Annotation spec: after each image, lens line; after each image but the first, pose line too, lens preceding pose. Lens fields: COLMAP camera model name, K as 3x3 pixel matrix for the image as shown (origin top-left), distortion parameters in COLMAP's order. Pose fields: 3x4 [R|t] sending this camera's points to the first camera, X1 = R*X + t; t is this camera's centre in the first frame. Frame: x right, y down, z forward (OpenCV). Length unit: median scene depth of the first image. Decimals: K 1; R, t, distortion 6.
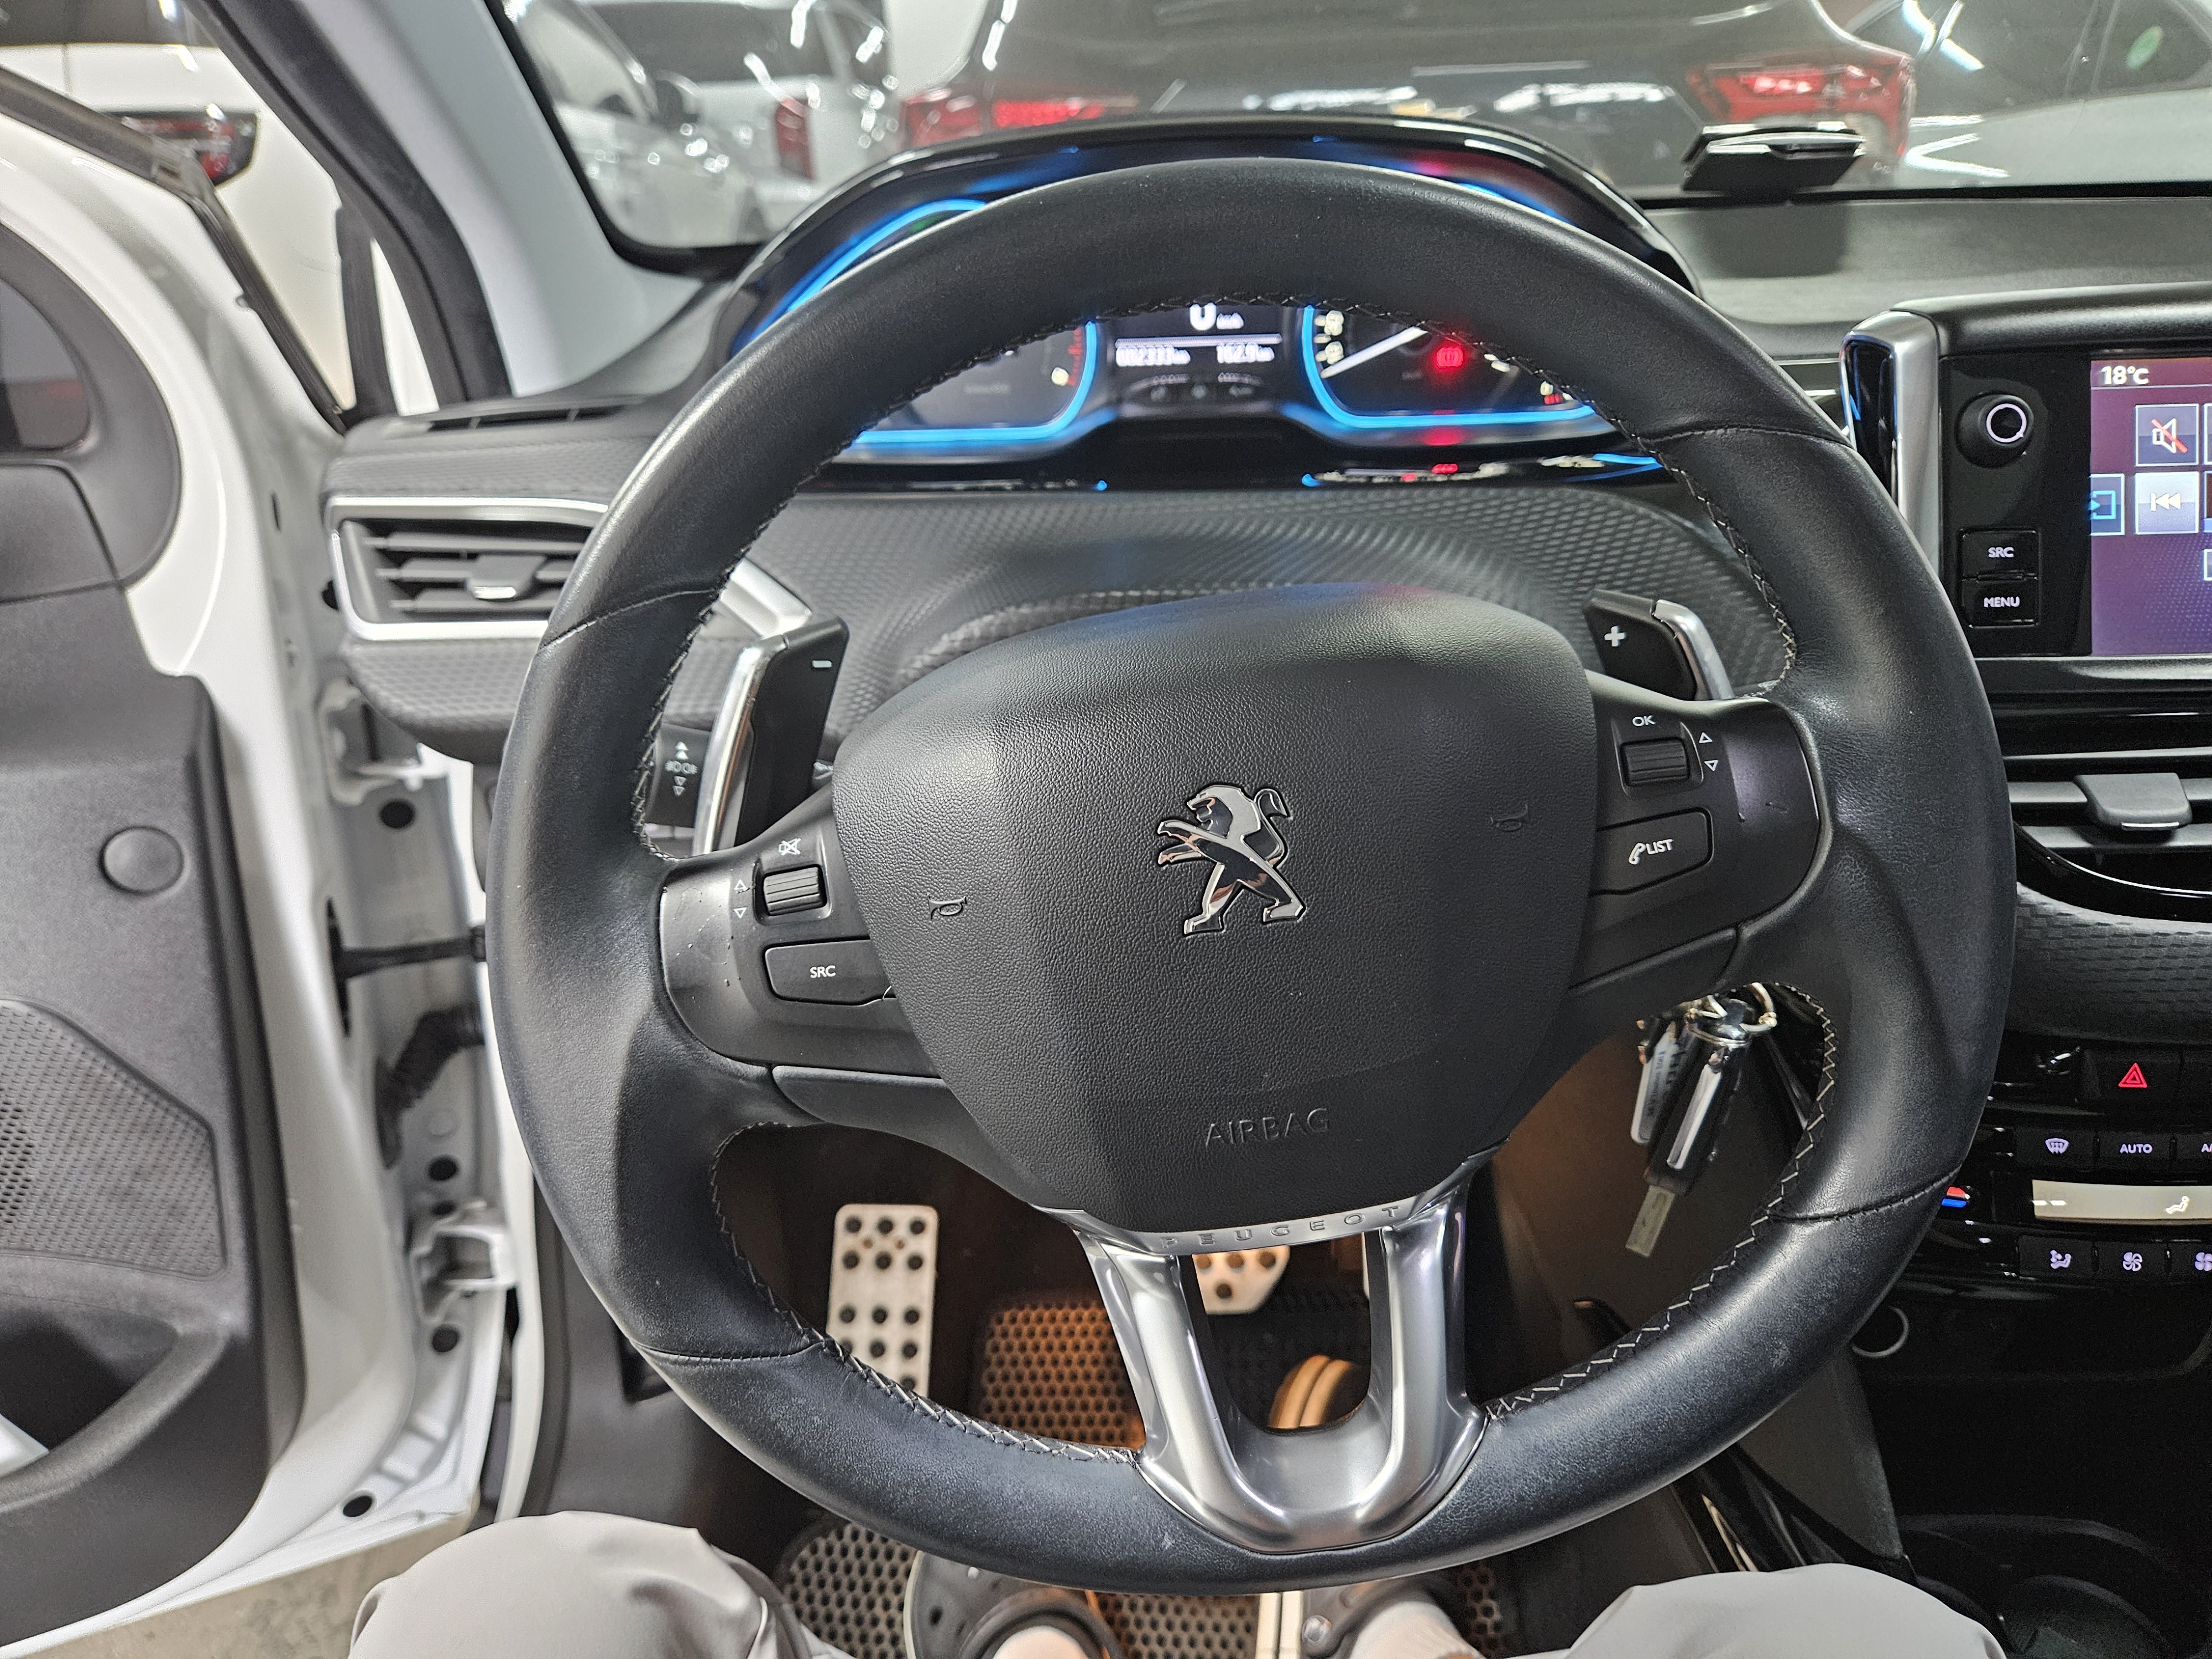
lens RADIAL K [[1508.5, 0, 1117.0], [0, 1508.5, 833.2], [0, 0, 1]] dist [0.051475, -0.028071]
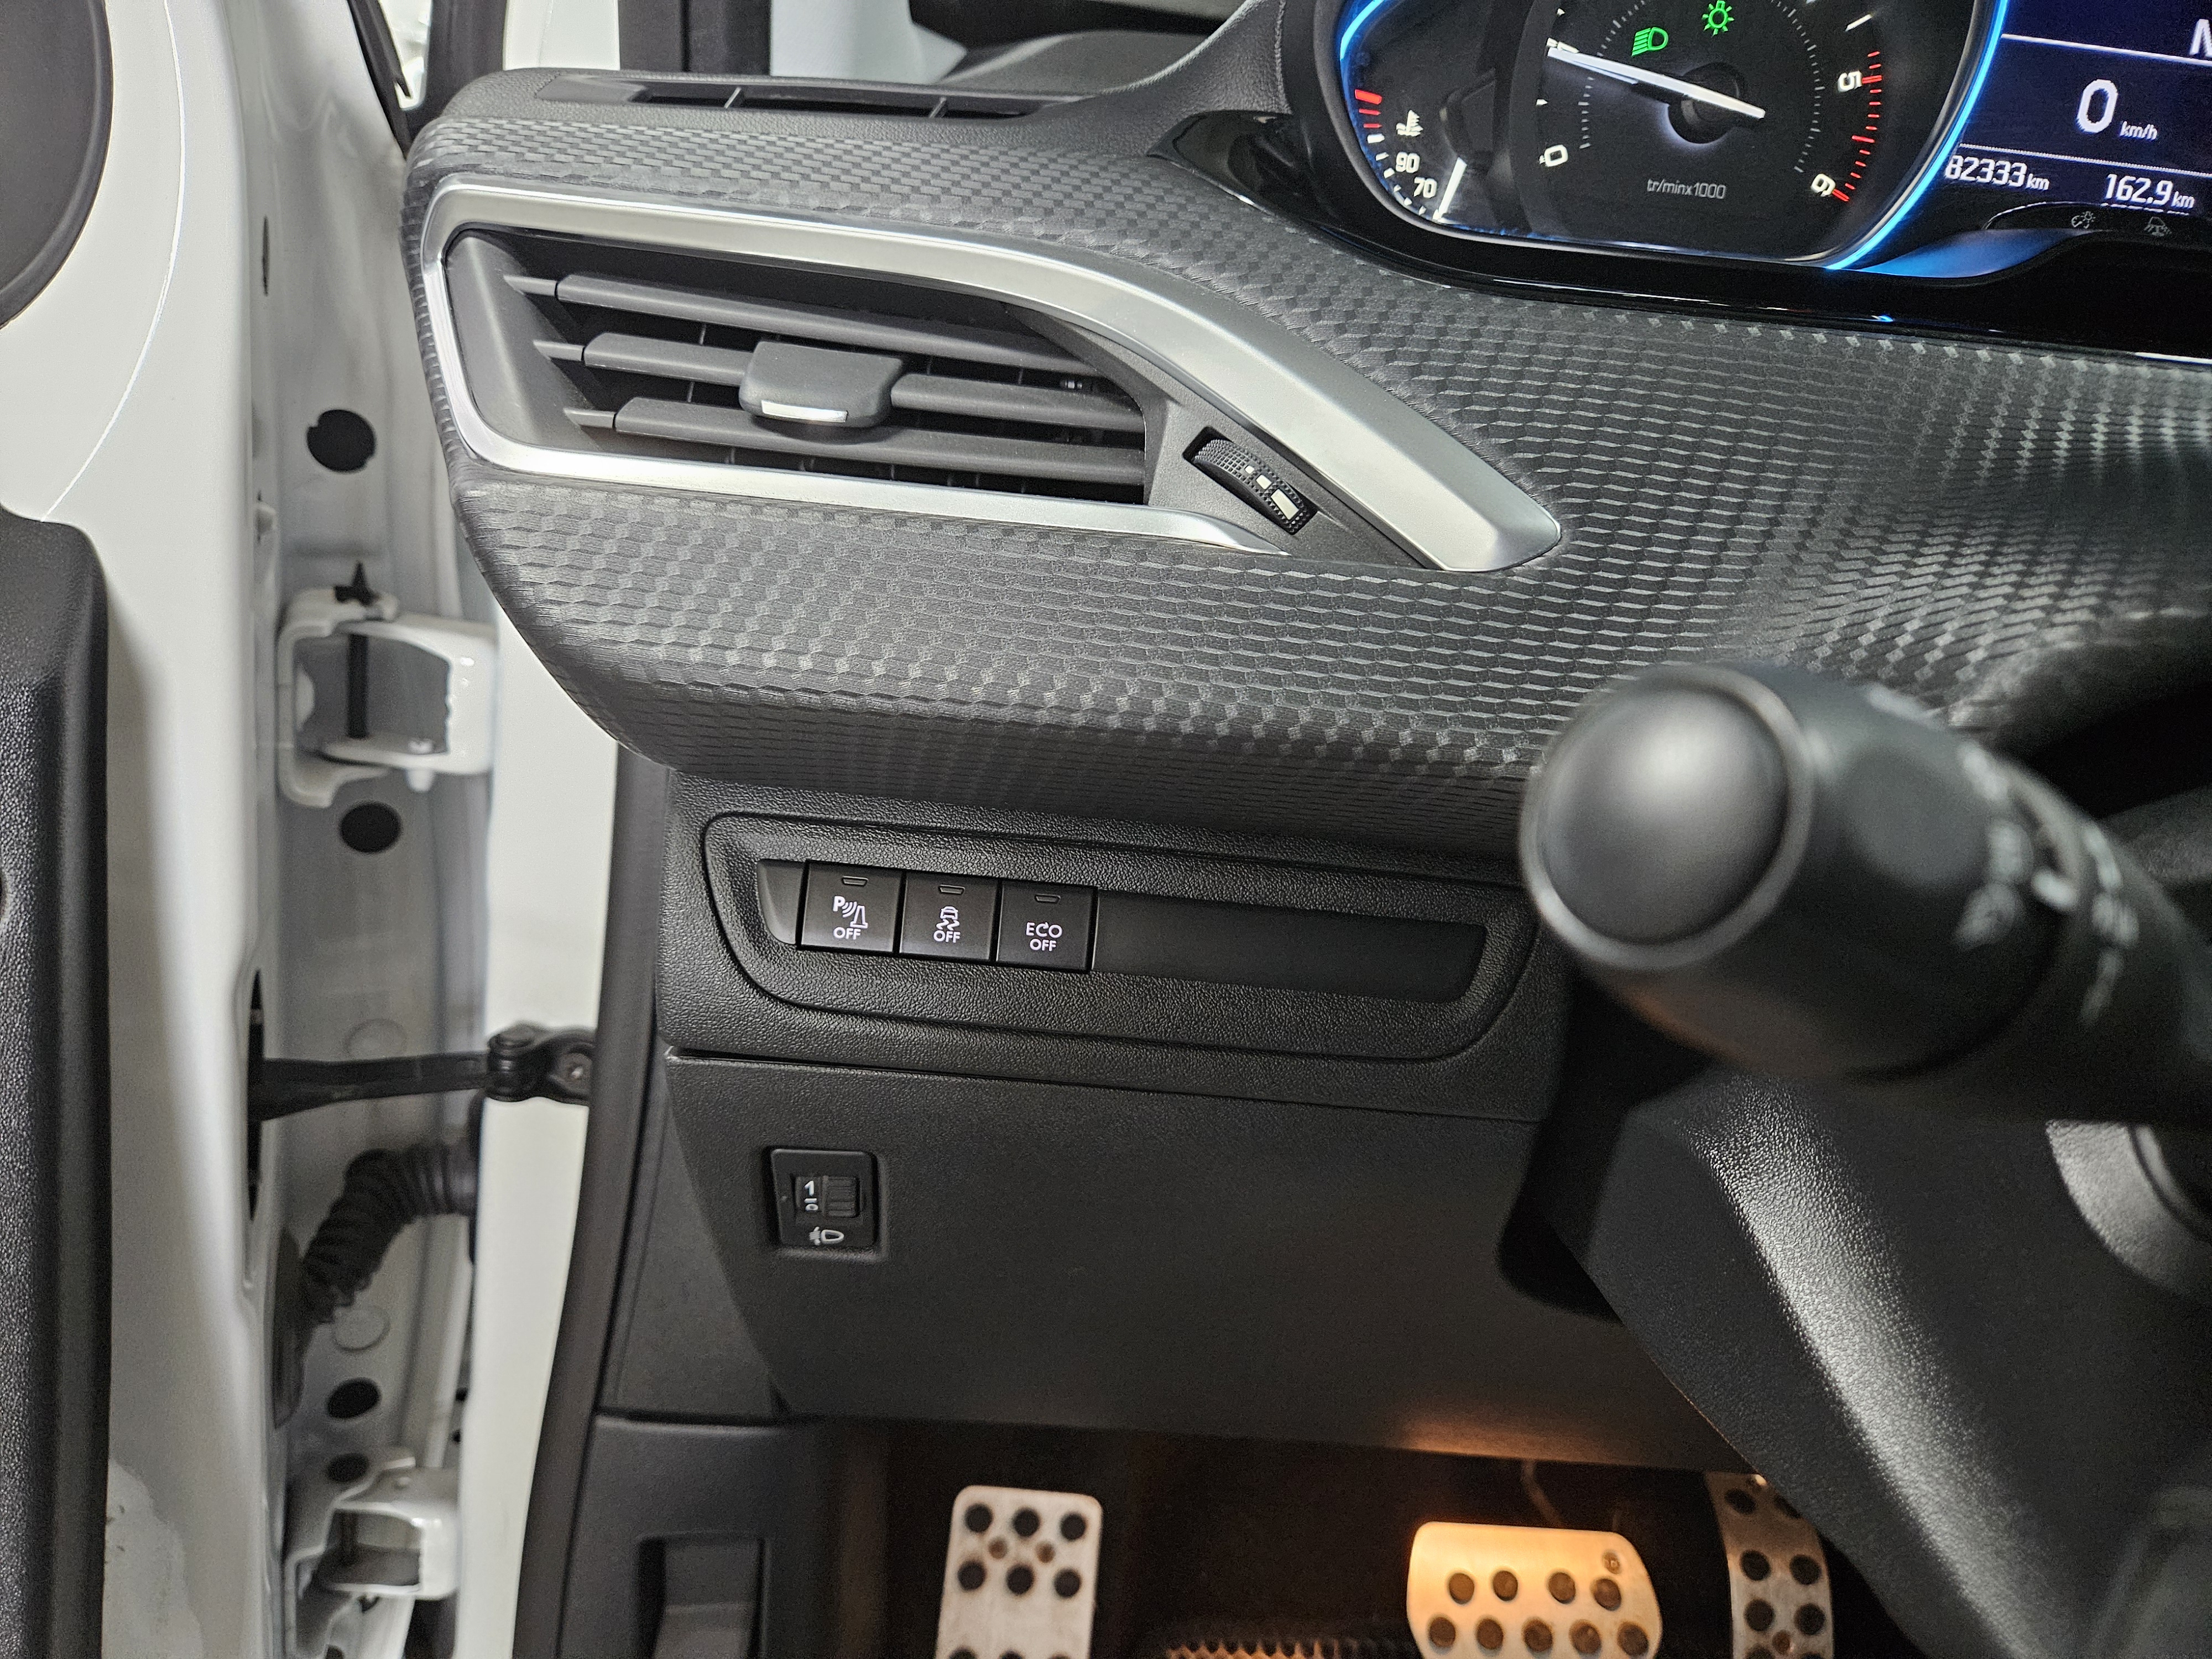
lens RADIAL K [[1508.5, 0, 1111.3], [0, 1508.5, 847.6], [0, 0, 1]] dist [0.051475, -0.028071]
pose [[0.988823, 0.112343, 0.098017, -0.214159], [-0.109373, 0.993378, -0.035182, -0.013225], [-0.101321, 0.024068, 0.994563, 0.330610]]
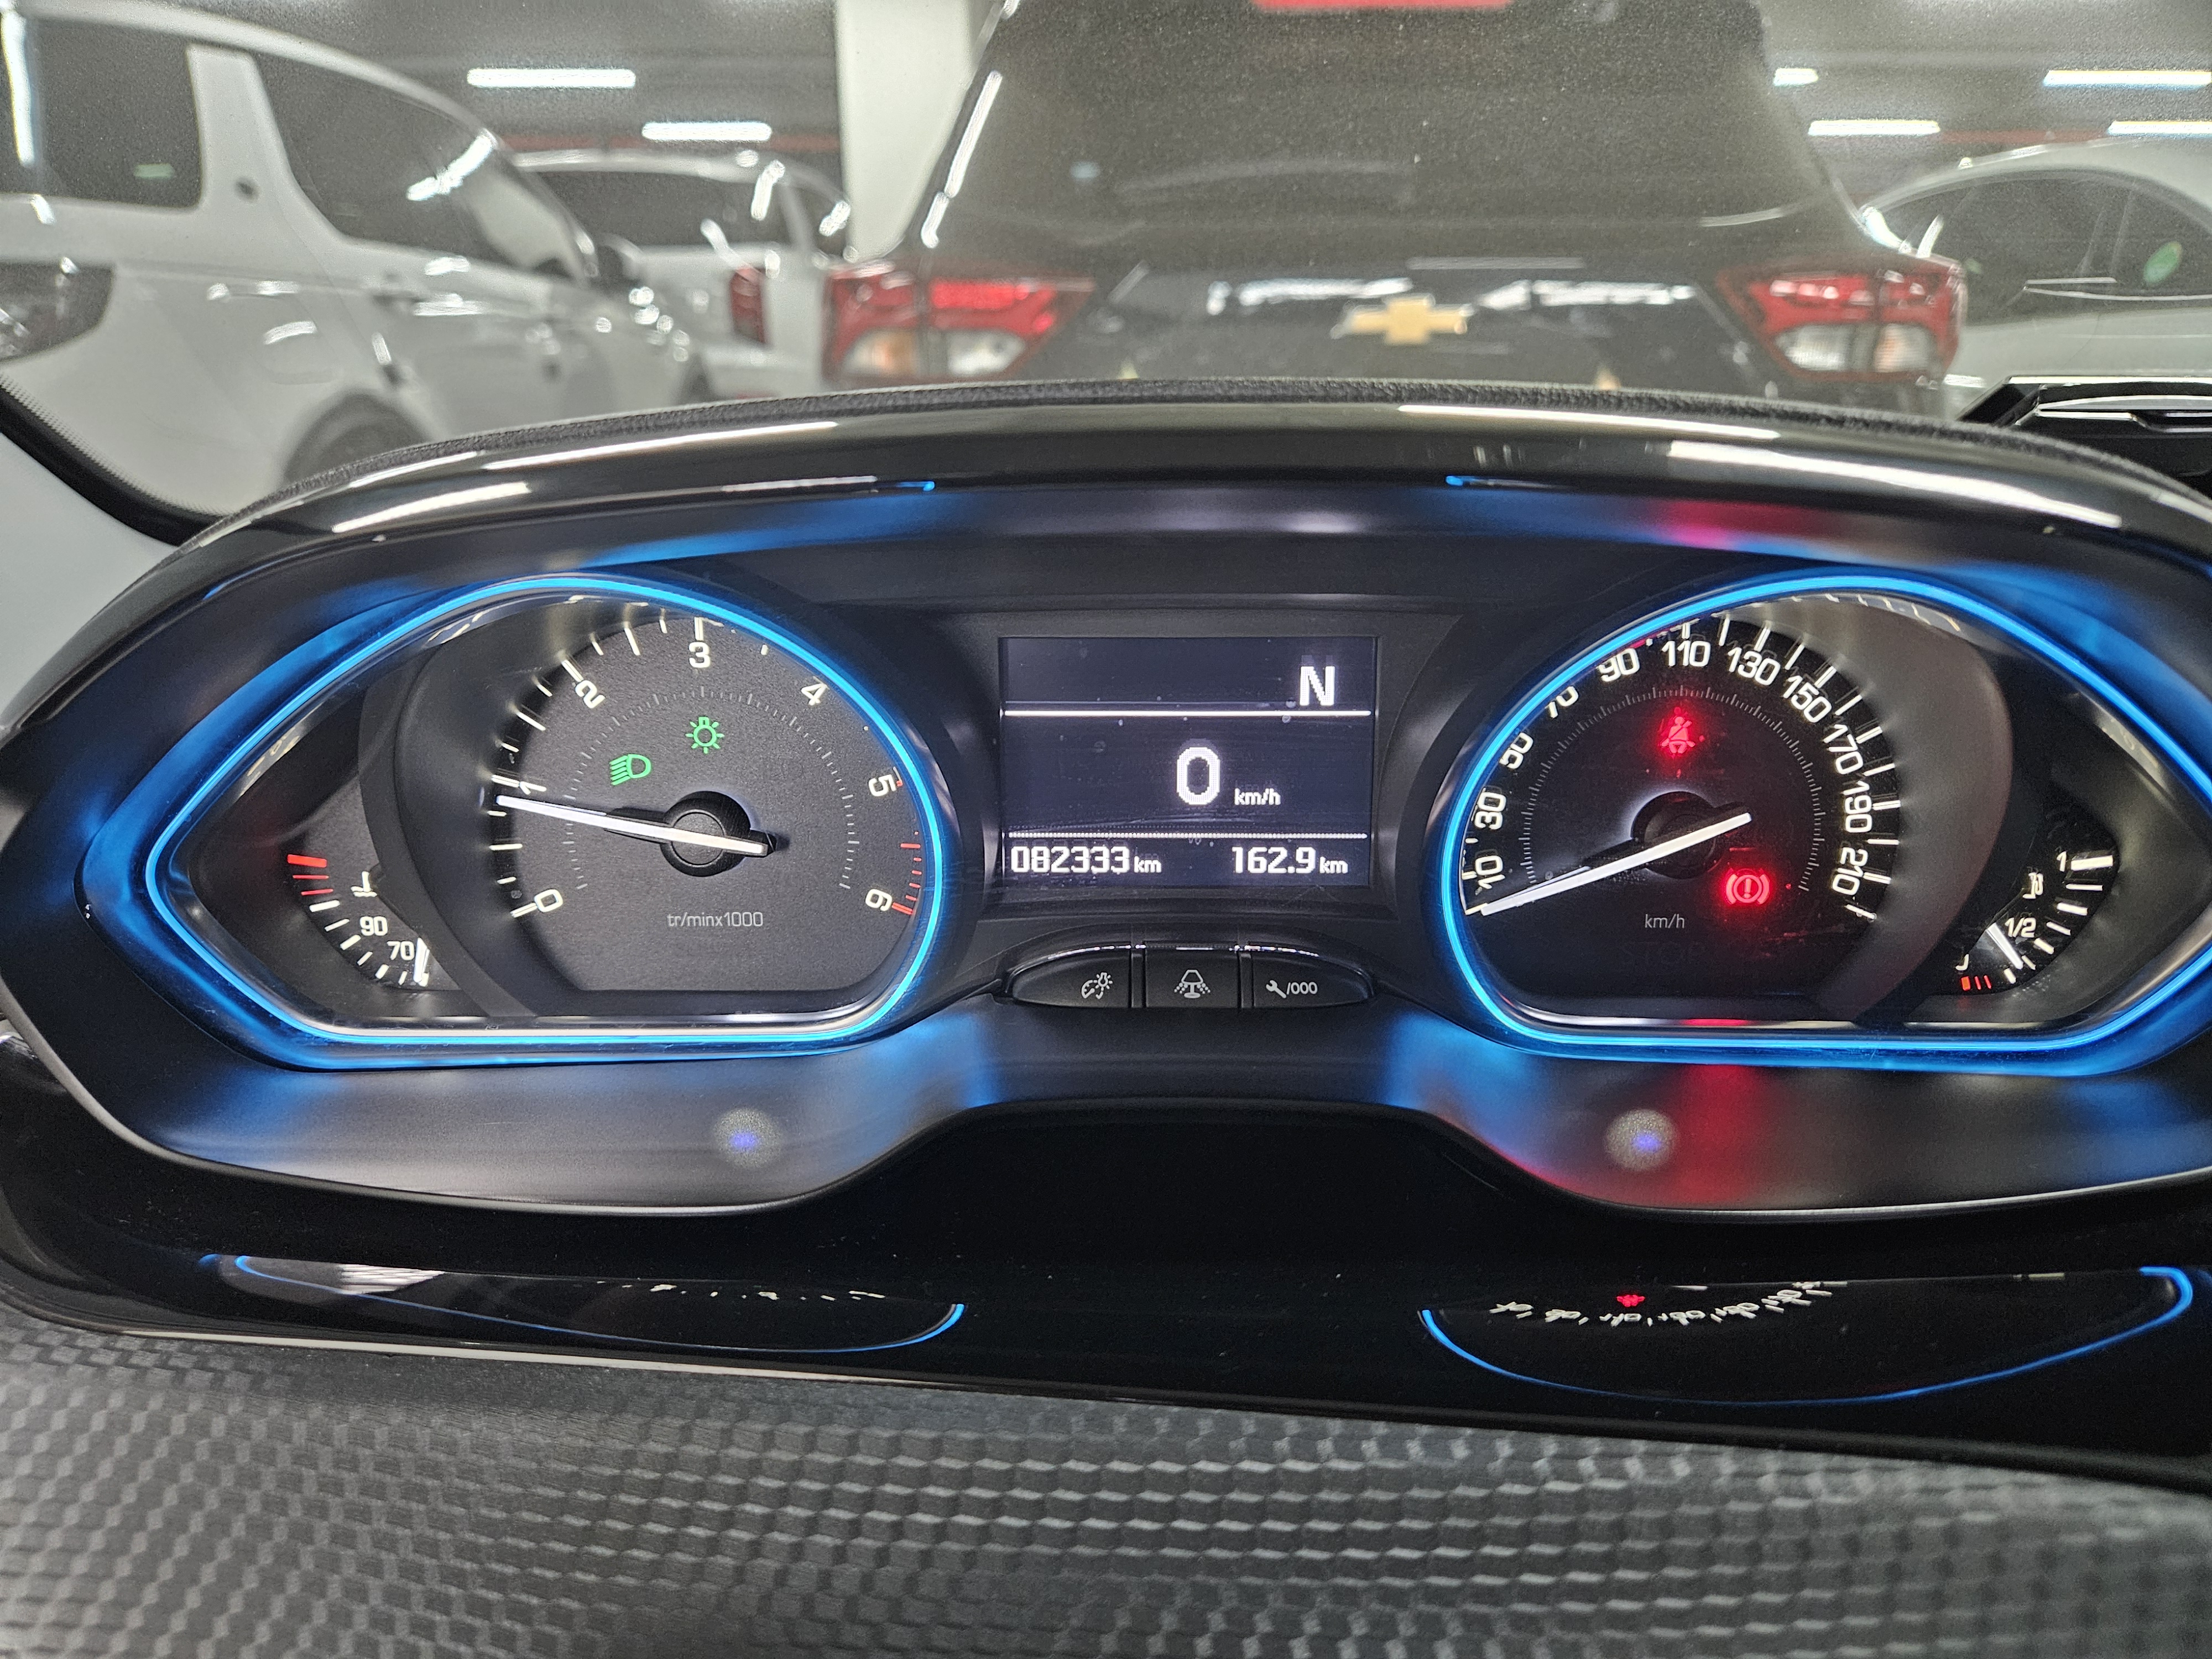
lens RADIAL K [[1508.5, 0, 1097.0], [0, 1508.5, 826.0], [0, 0, 1]] dist [0.051475, -0.028071]
pose [[0.999509, 0.022935, 0.021361, 0.011701], [-0.020651, 0.994608, -0.101629, -0.189633], [-0.023576, 0.101138, 0.994593, 0.375352]]
